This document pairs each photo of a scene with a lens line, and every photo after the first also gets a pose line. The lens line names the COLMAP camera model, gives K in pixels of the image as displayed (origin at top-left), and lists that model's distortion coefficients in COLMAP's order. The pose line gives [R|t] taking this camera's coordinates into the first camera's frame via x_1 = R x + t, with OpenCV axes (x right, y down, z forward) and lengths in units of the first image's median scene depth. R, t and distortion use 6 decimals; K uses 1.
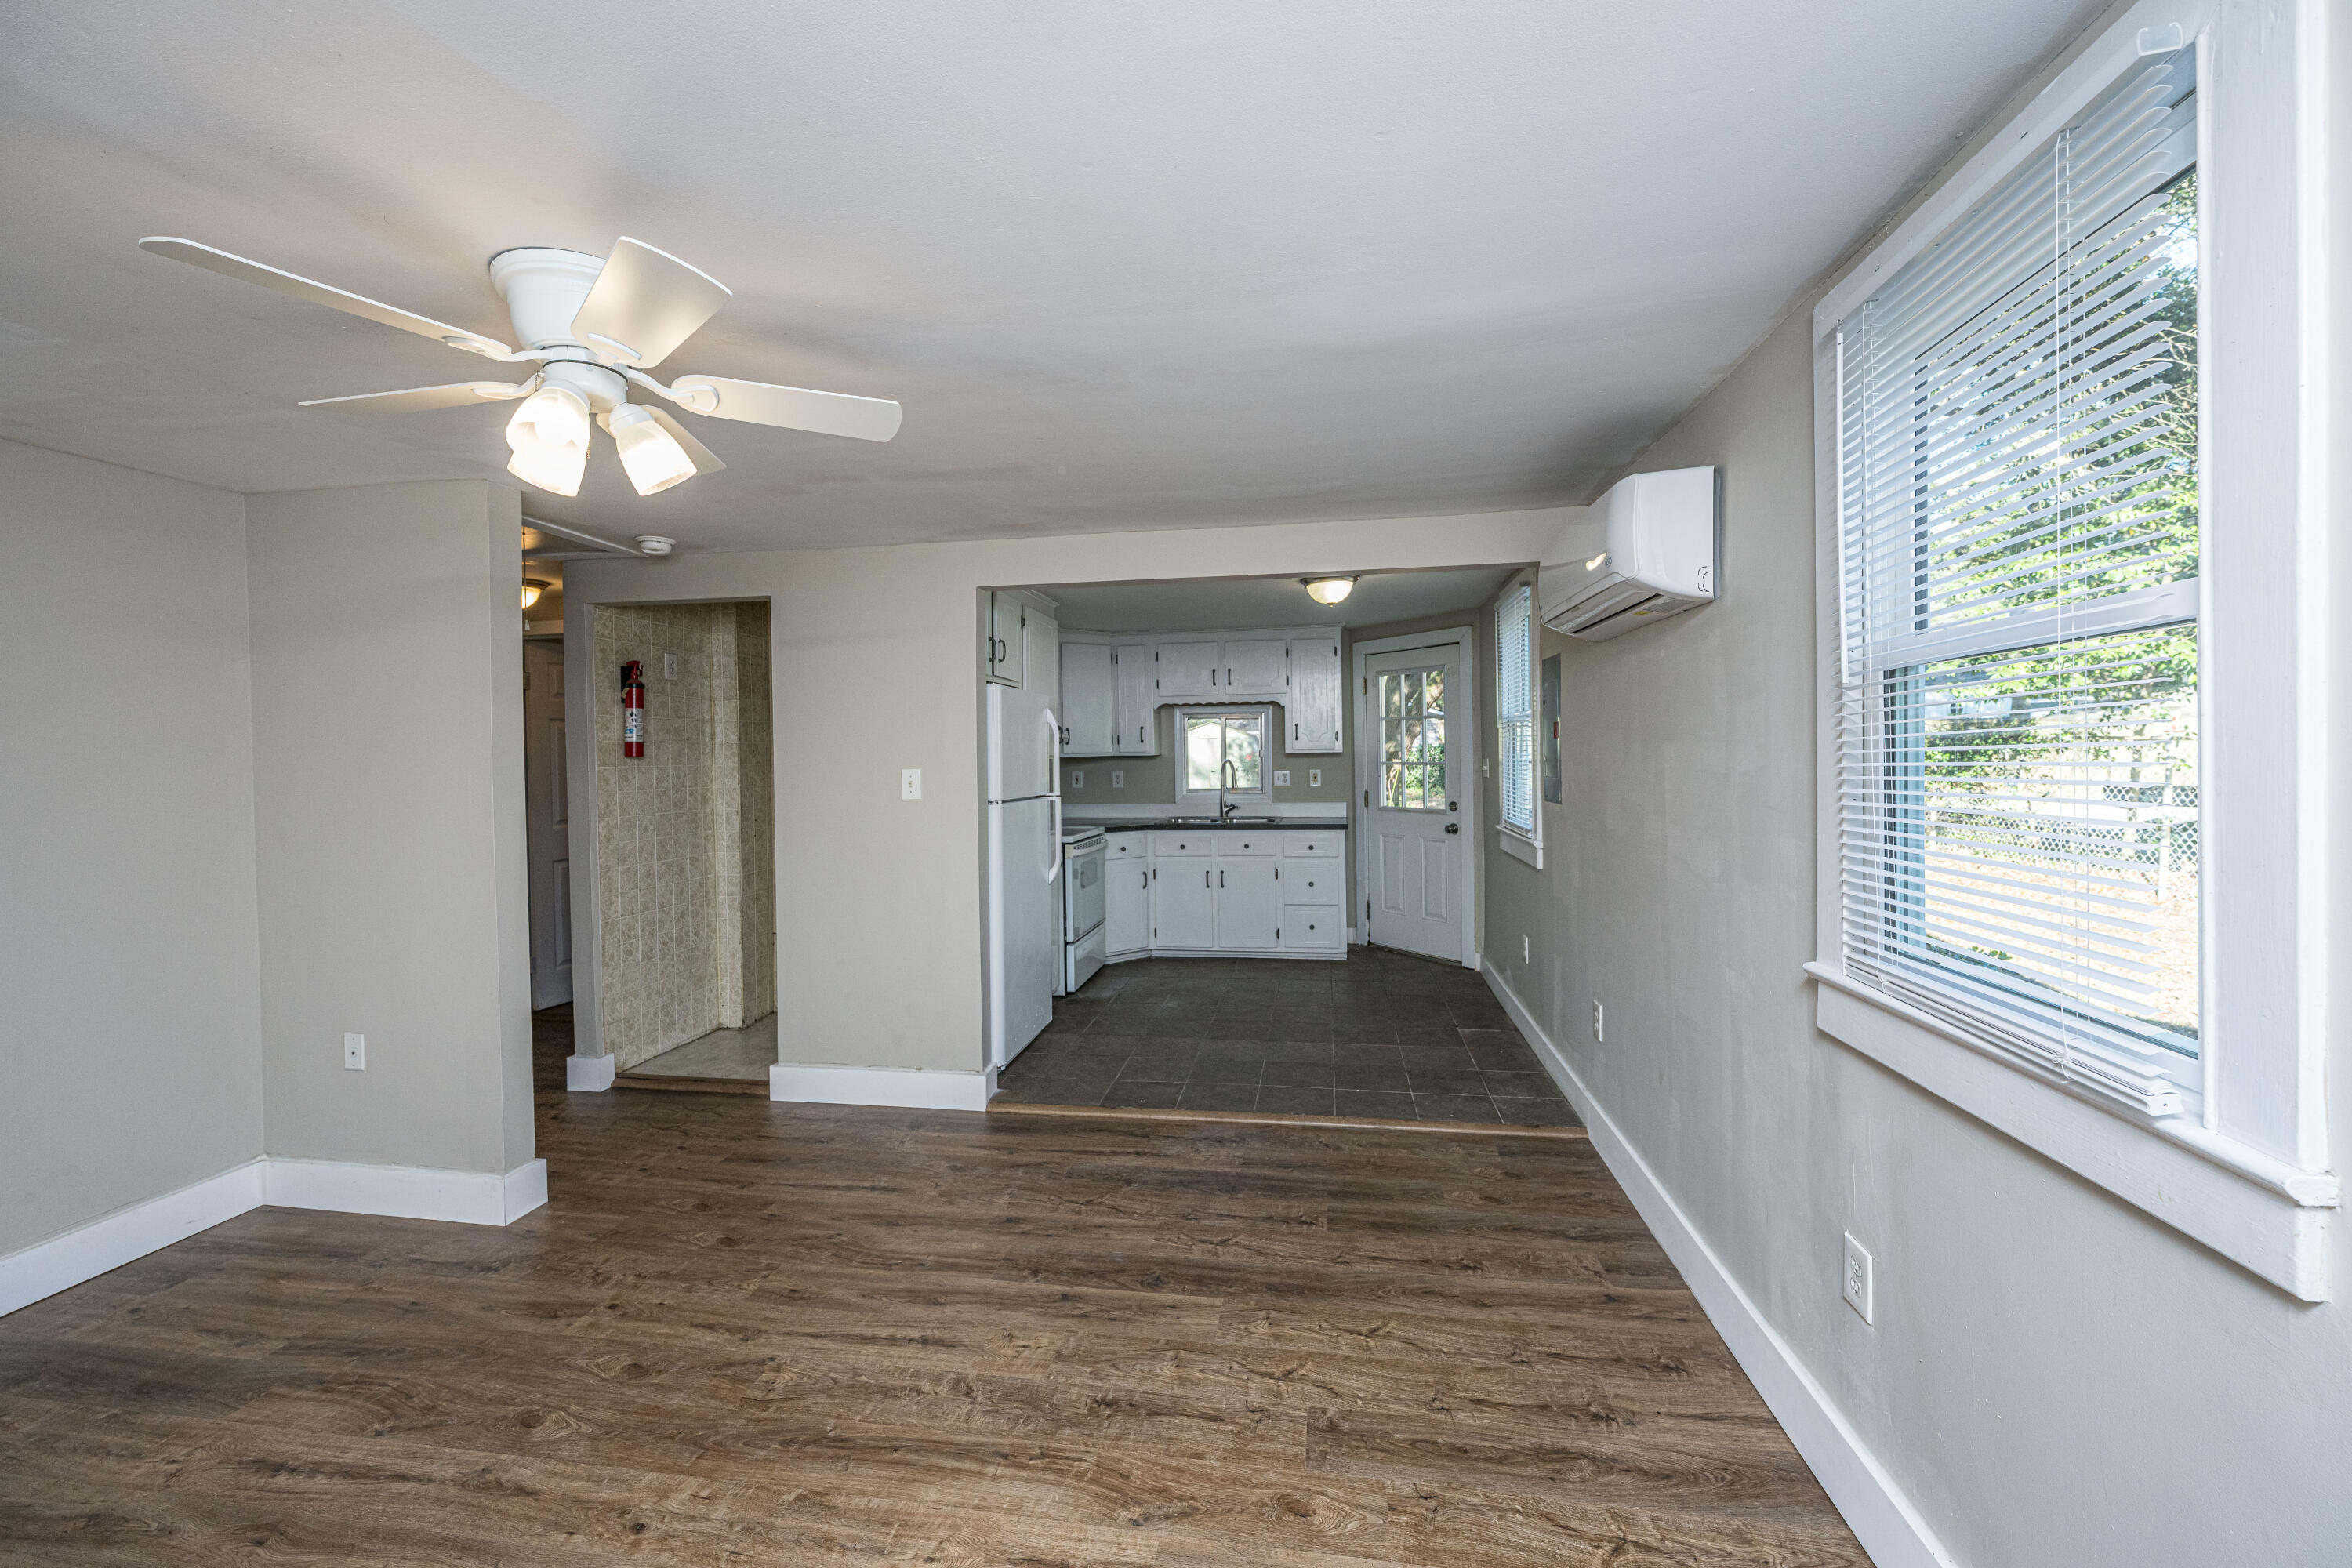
lens RADIAL K [[941.4, 0, 1179.6], [0, 941.4, 768.5], [0, 0, 1]] dist [0.001136, 0.000207]
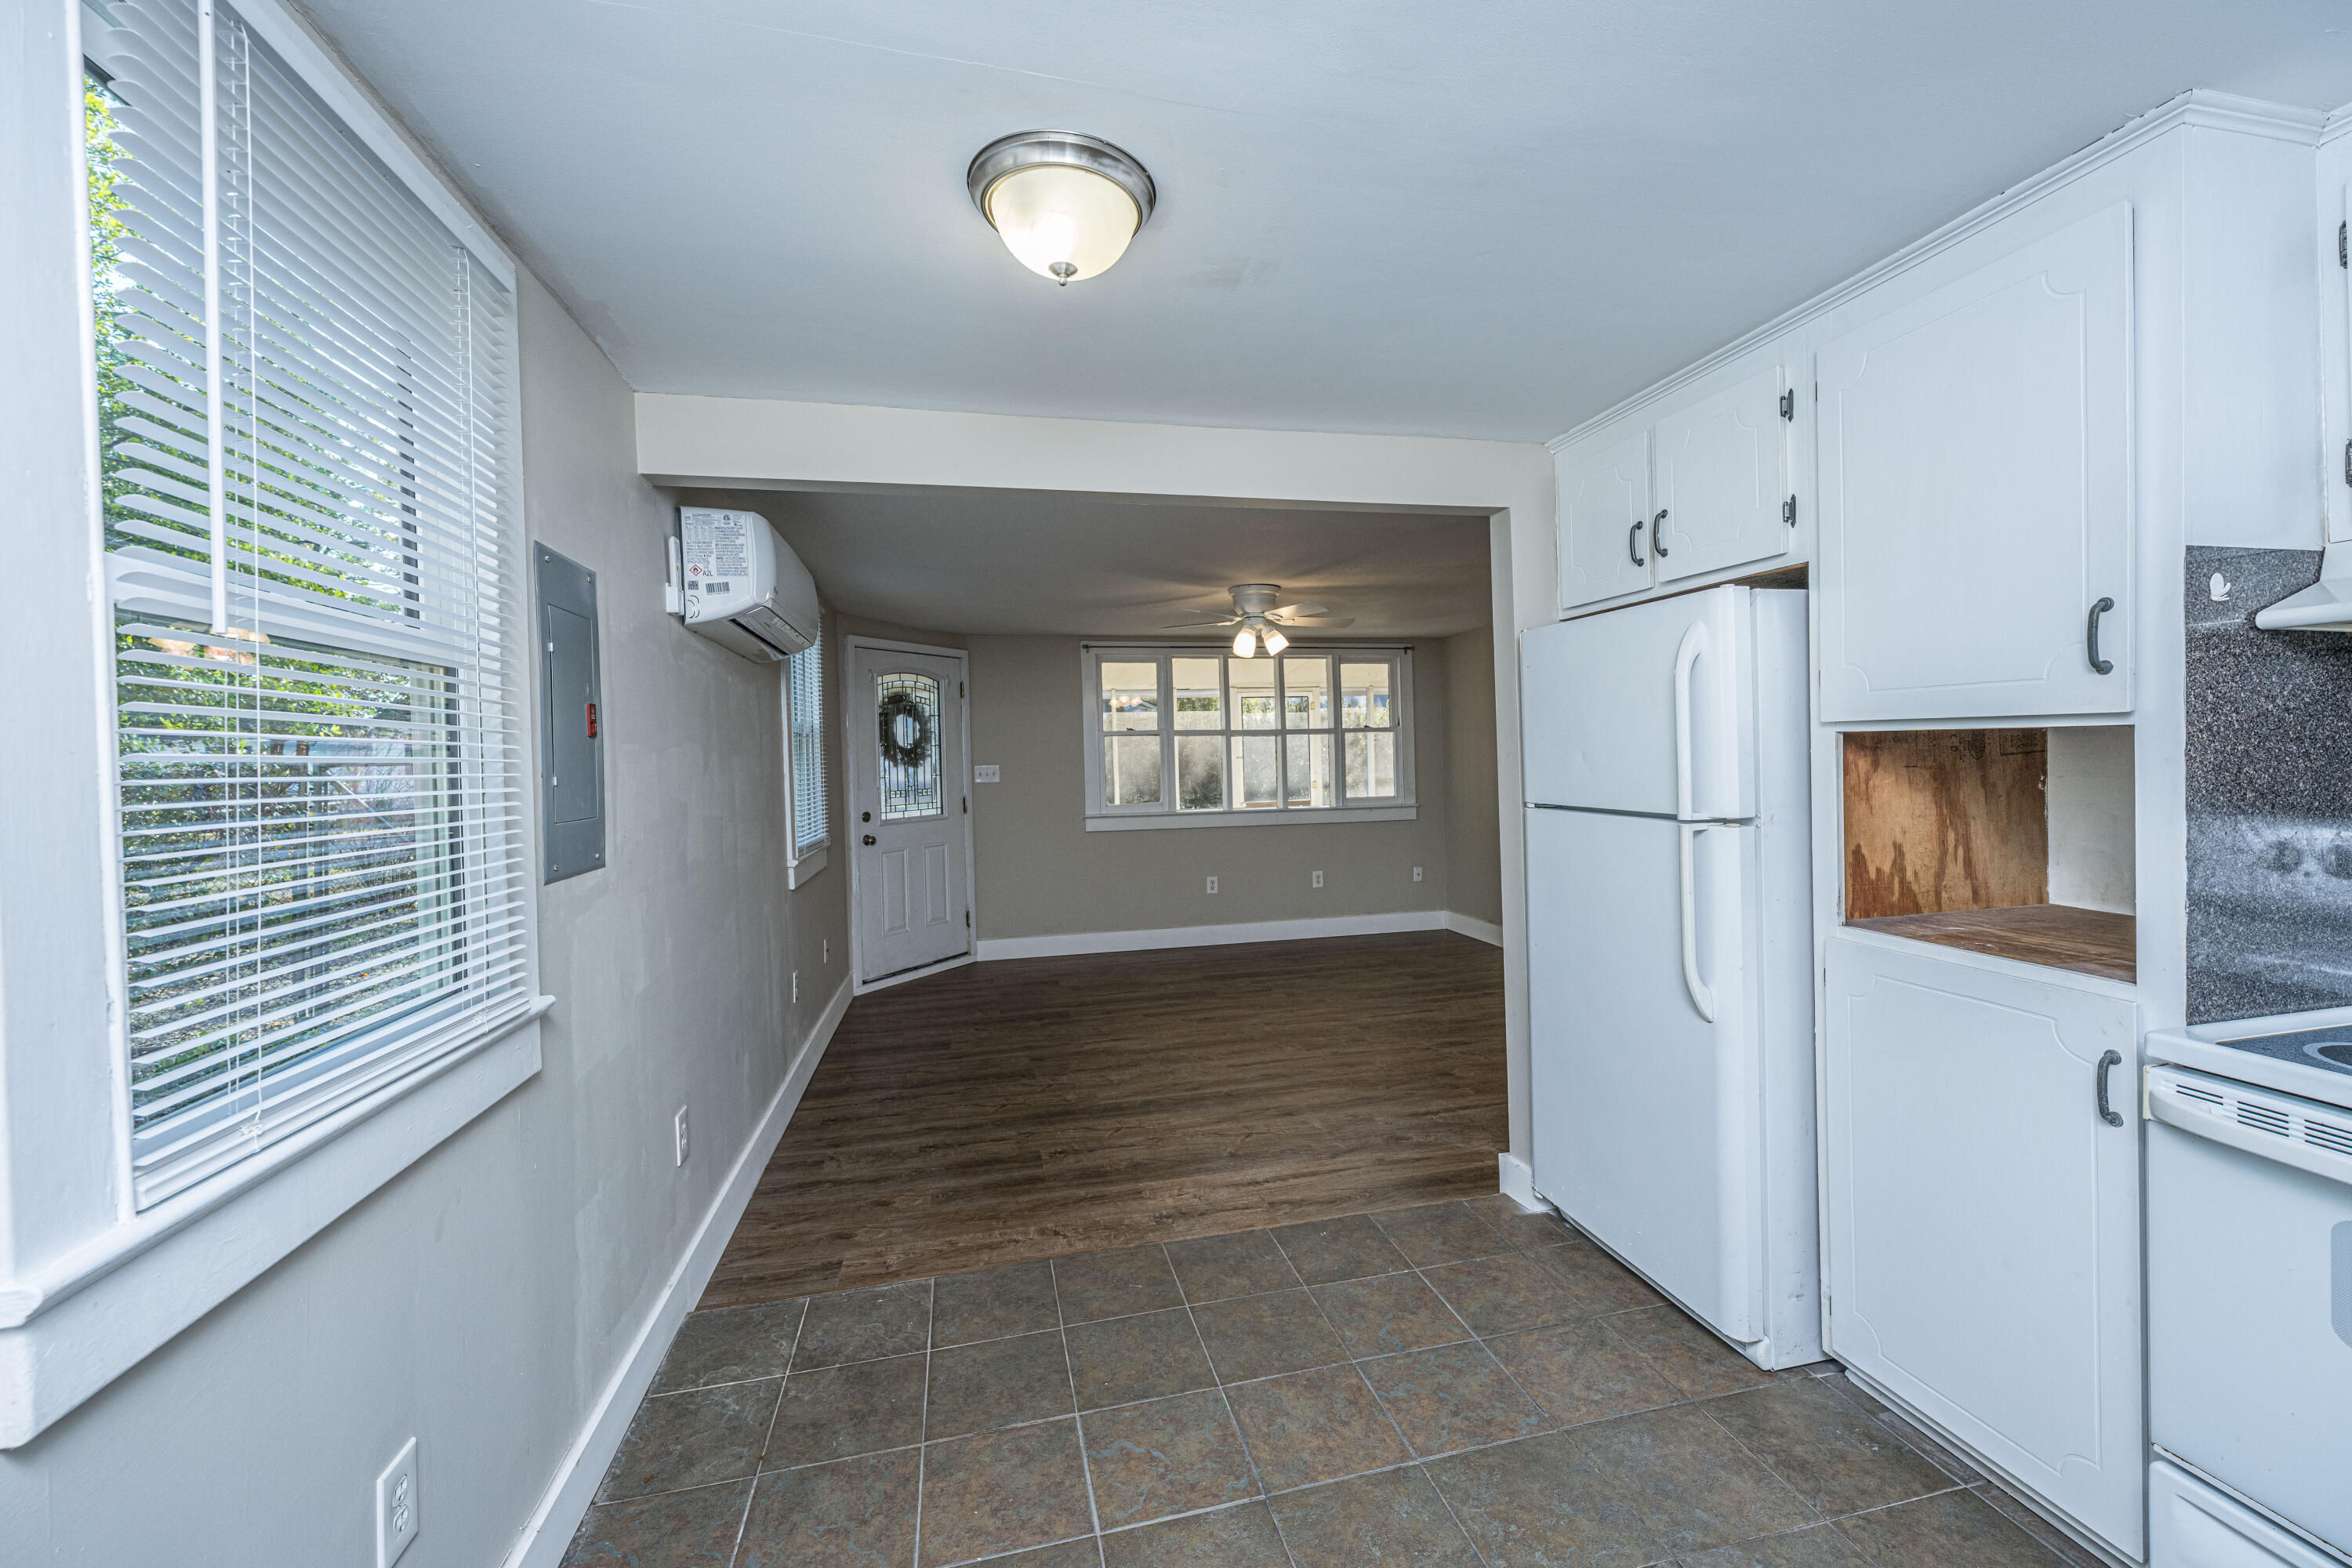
lens RADIAL K [[929.7, 0, 1189.2], [0, 929.7, 765.4], [0, 0, 1]] dist [0.002796, 0.000045]
pose [[-0.924327, 0.044610, -0.378985, 0.364114], [0.036655, 0.998930, 0.028184, -0.025873], [0.379837, 0.012159, -0.924974, 1.927471]]
